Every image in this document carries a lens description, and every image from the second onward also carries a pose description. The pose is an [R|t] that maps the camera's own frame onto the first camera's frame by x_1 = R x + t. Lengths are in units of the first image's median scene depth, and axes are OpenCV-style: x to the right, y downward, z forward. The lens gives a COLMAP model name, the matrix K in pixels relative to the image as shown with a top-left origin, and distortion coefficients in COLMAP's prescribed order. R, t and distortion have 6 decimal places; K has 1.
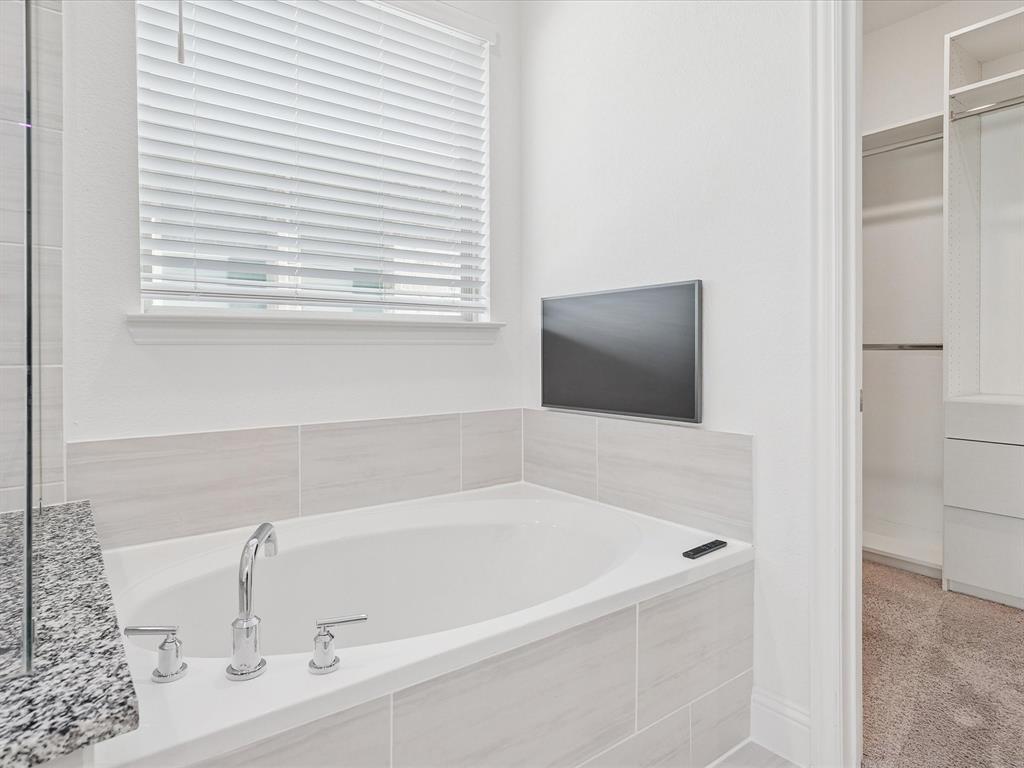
lens RADIAL K [[605.3, 0, 517.1], [0, 605.3, 356.4], [0, 0, 1]] dist [-0.029497, 0.022316]
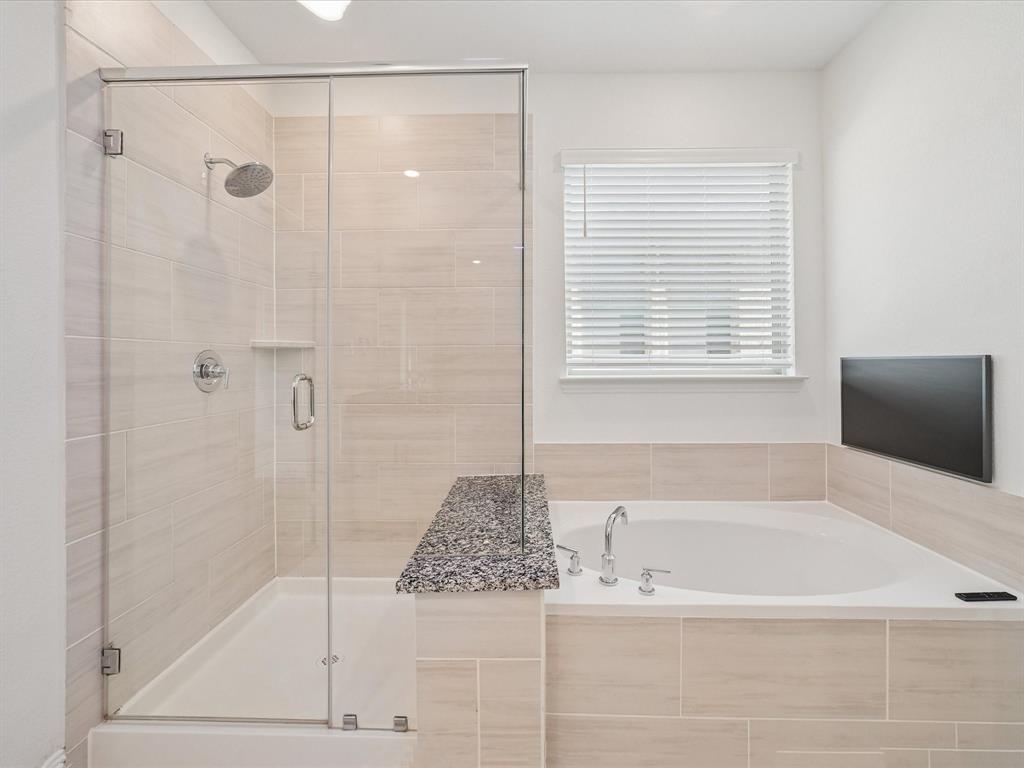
lens RADIAL K [[503.5, 0, 512.9], [0, 503.5, 345.4], [0, 0, 1]] dist [-0.020972, 0.008867]
pose [[0.774548, -0.004908, -0.632496, 0.252782], [0.000463, 0.999974, -0.007193, -0.171703], [0.632515, 0.005279, 0.774530, -0.342568]]
